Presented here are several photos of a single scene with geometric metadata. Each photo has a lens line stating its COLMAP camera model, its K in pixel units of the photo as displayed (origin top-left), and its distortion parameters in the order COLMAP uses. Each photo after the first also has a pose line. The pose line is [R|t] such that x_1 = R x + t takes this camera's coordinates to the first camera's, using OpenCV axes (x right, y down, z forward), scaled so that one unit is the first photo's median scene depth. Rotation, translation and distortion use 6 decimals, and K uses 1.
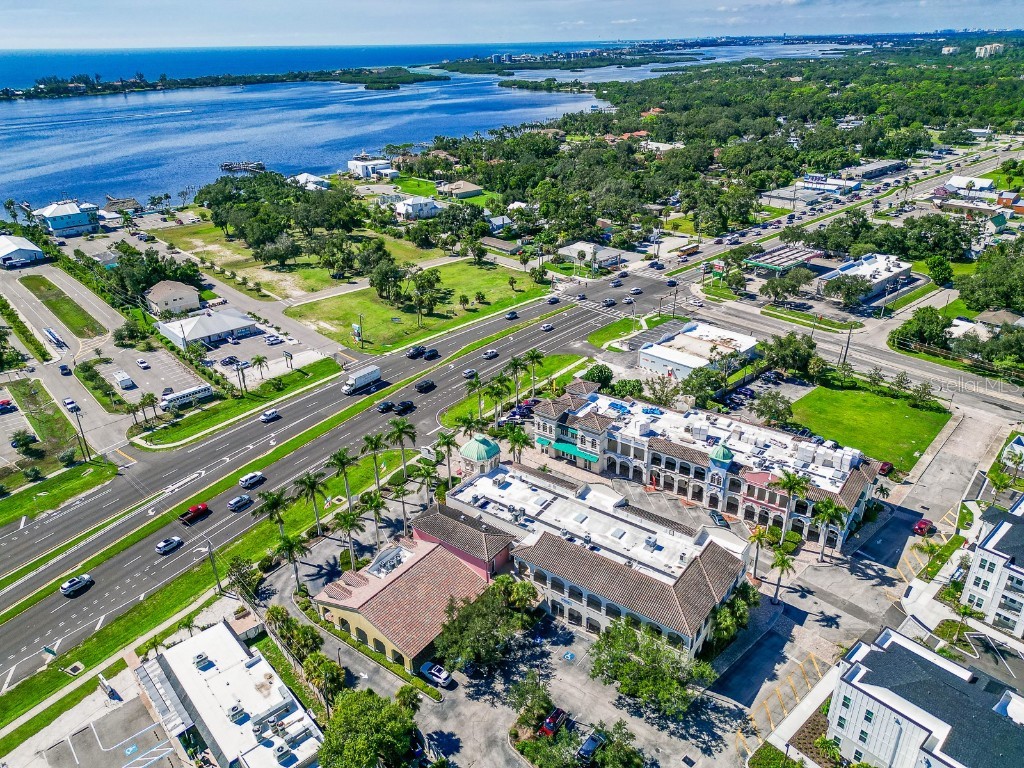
lens RADIAL K [[714.9, 0, 512.0], [0, 714.9, 384.0], [0, 0, 1]] dist [0.066942, -0.054207]
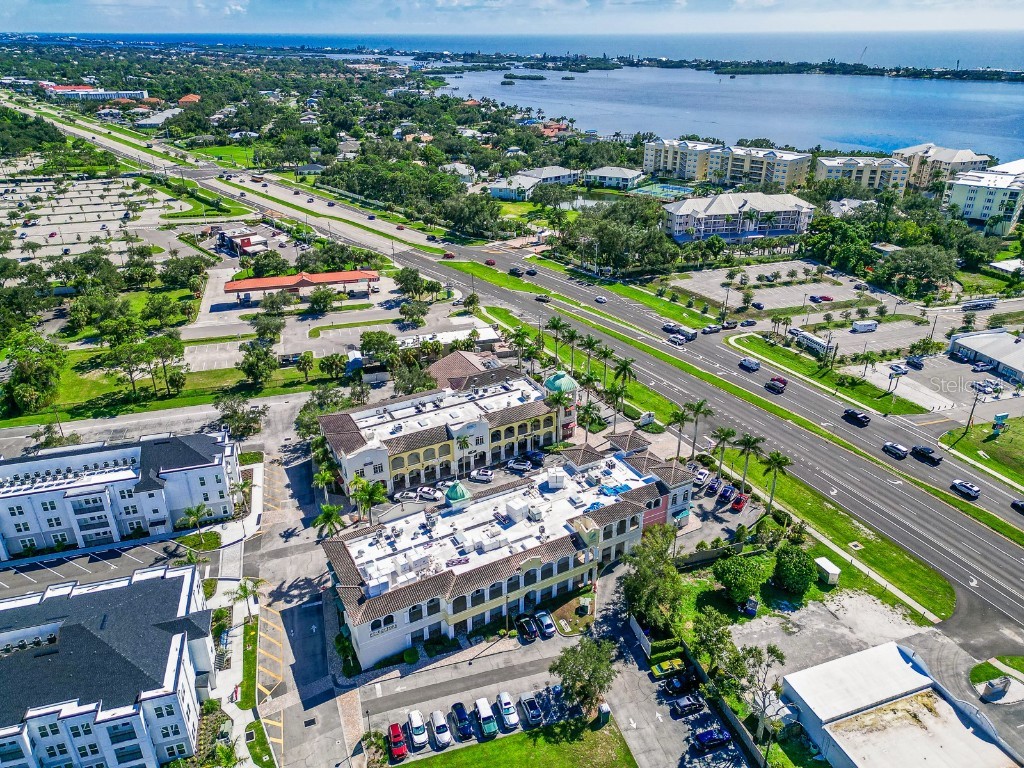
lens RADIAL K [[714.9, 0, 512.0], [0, 714.9, 384.0], [0, 0, 1]] dist [0.066942, -0.054207]
pose [[-0.425987, 0.414285, -0.804303, 1.003414], [-0.377547, 0.726492, 0.574167, -0.592788], [0.822188, 0.548250, -0.153064, 1.197996]]
